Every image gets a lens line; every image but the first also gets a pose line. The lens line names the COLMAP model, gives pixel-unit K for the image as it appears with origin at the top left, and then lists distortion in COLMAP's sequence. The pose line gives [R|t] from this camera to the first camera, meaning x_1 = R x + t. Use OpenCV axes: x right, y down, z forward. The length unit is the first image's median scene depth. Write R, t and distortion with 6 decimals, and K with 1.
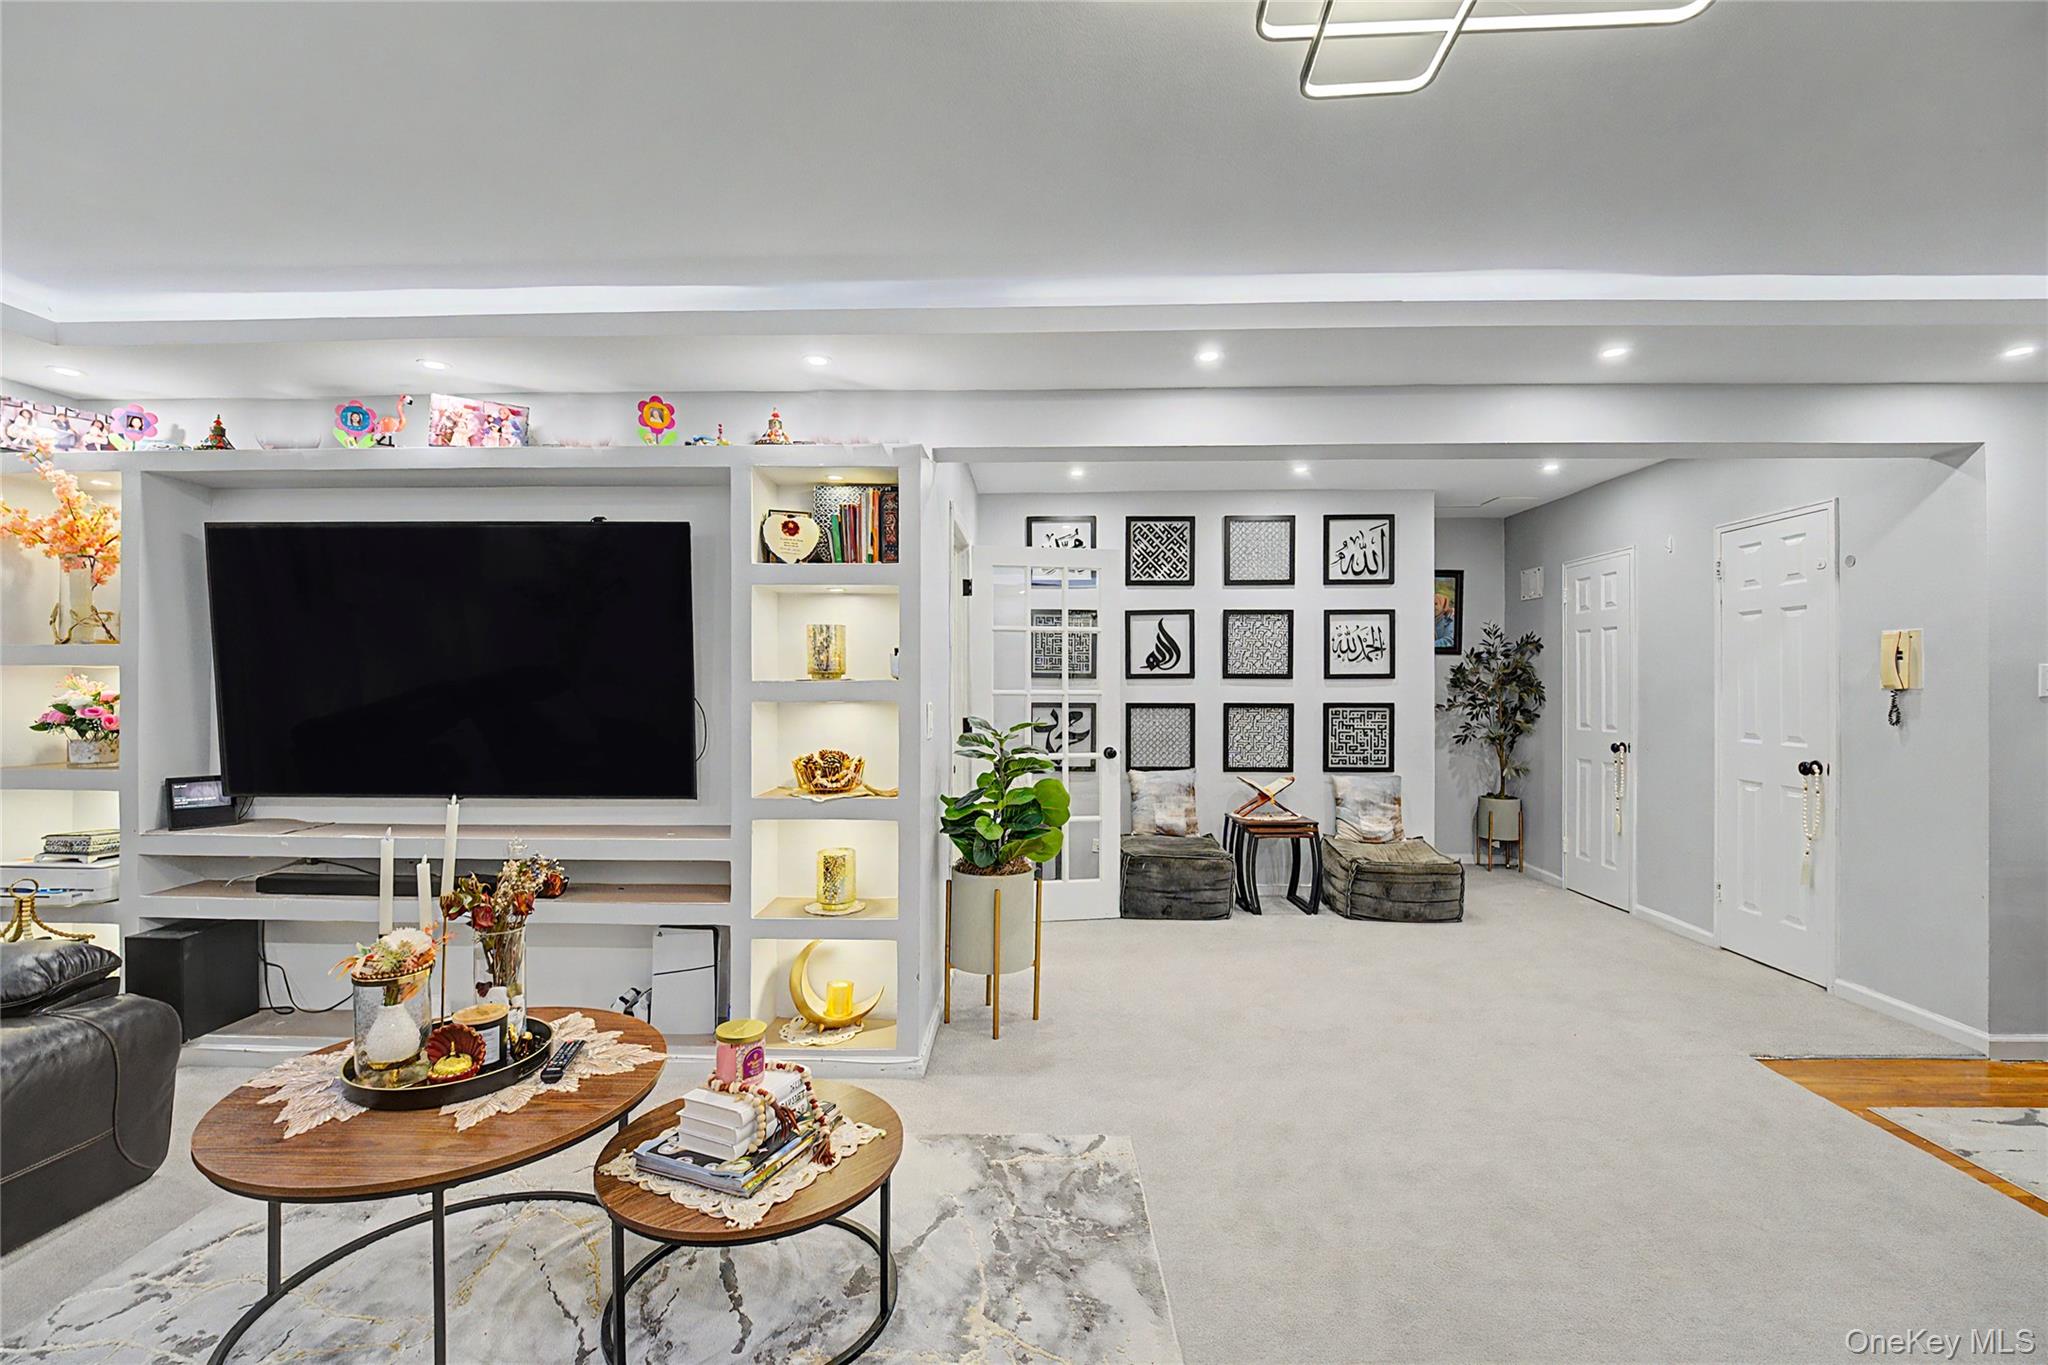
lens RADIAL K [[886.7, 0, 1024.0], [0, 886.7, 682.5], [0, 0, 1]] dist [0.001375, -0.012231]
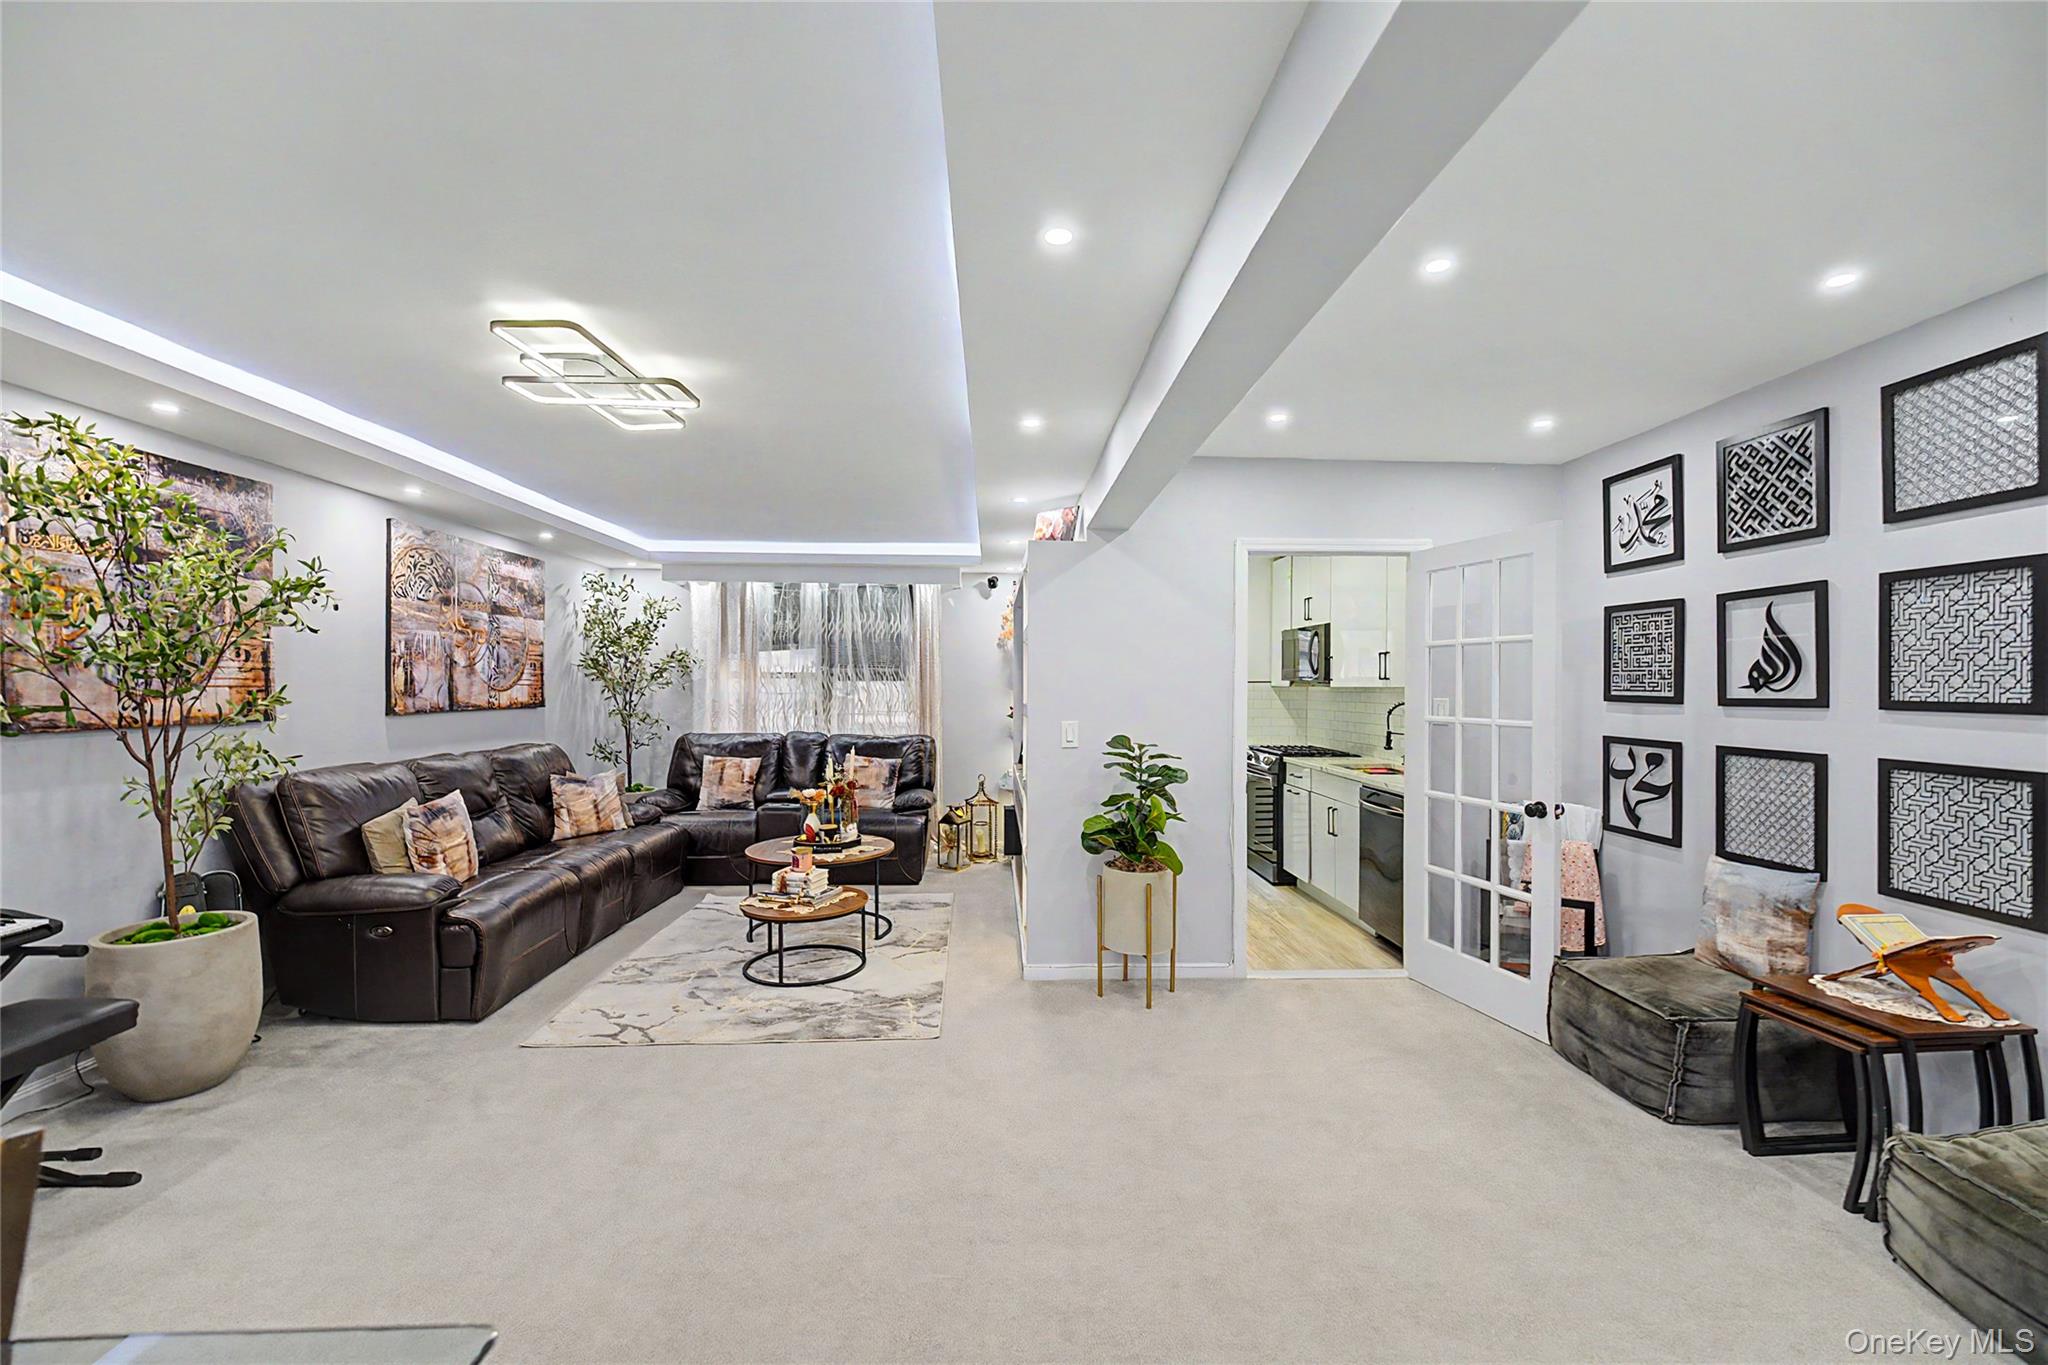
lens RADIAL K [[852.6, 0, 1020.0], [0, 852.6, 673.4], [0, 0, 1]] dist [0.001023, -0.008646]
pose [[0.059540, -0.013480, -0.998135, 0.758336], [0.000121, 0.999909, -0.013496, -0.021086], [0.998226, 0.000683, 0.059536, 0.540068]]
